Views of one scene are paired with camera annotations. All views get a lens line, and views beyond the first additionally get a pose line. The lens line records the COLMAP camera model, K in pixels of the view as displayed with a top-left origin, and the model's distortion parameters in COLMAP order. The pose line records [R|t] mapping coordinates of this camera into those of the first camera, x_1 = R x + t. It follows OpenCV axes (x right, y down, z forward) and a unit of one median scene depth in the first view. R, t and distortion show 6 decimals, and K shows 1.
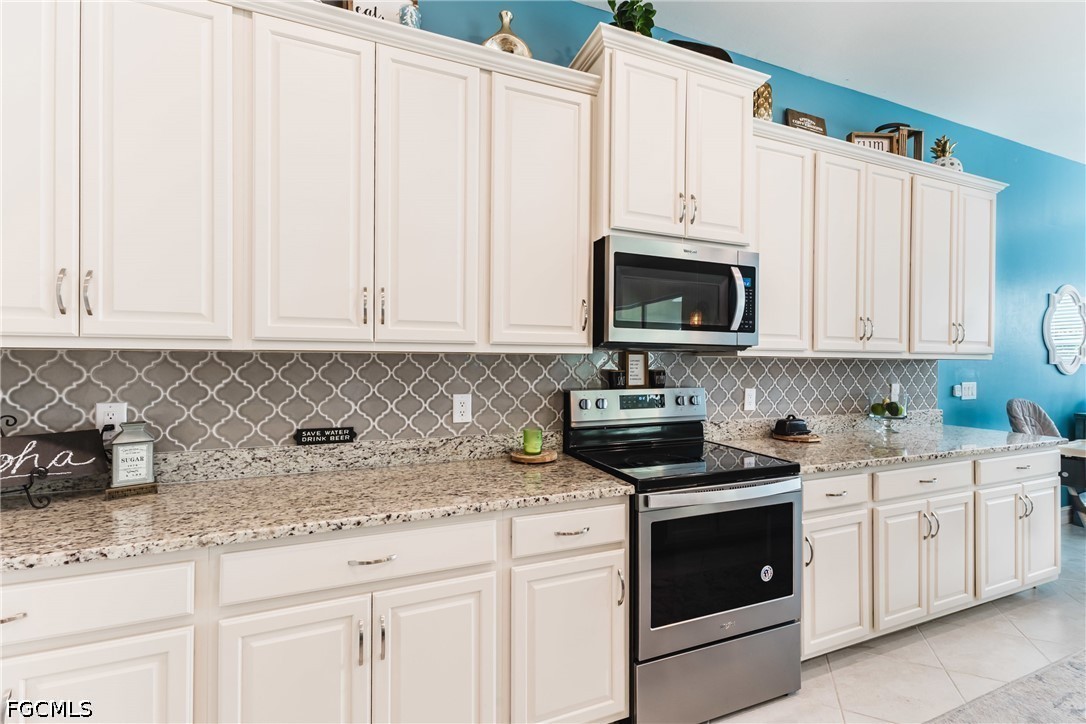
lens RADIAL K [[470.5, 0, 542.0], [0, 470.5, 357.8], [0, 0, 1]] dist [0.008531, 0.000052]
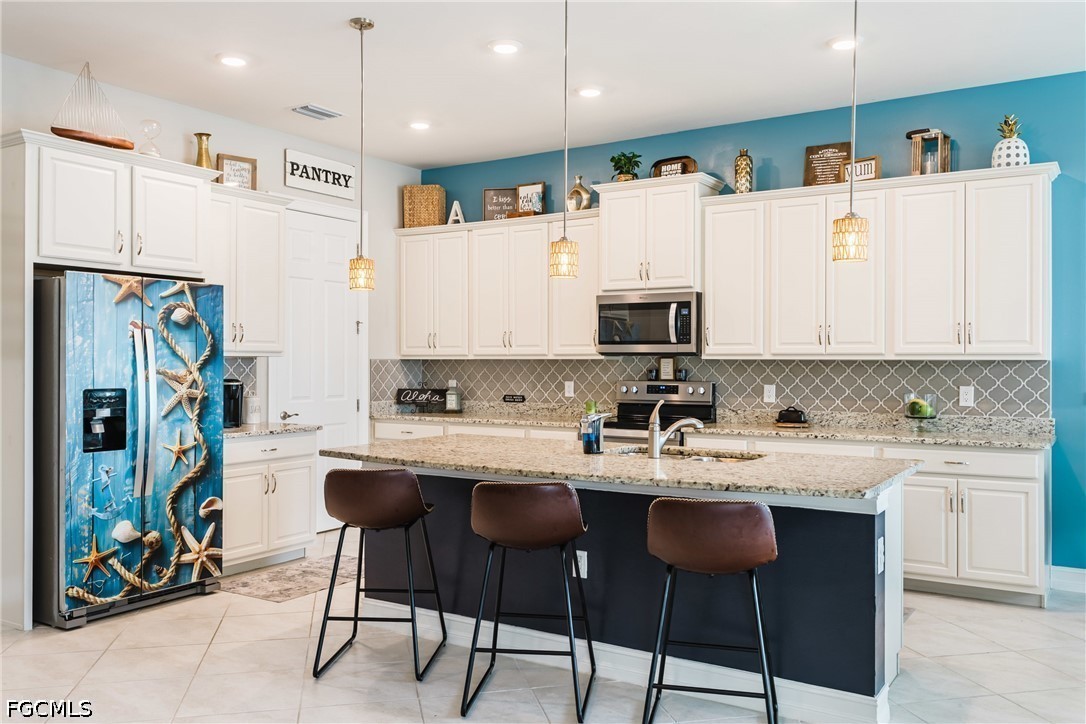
lens RADIAL K [[891.7, 0, 543.0], [0, 891.7, 360.0], [0, 0, 1]] dist [-0.006146, -0.010993]
pose [[0.569432, -0.008279, -0.821996, 2.705637], [0.003467, 0.999965, -0.007670, 0.021089], [0.822031, 0.001517, 0.569441, -1.095010]]
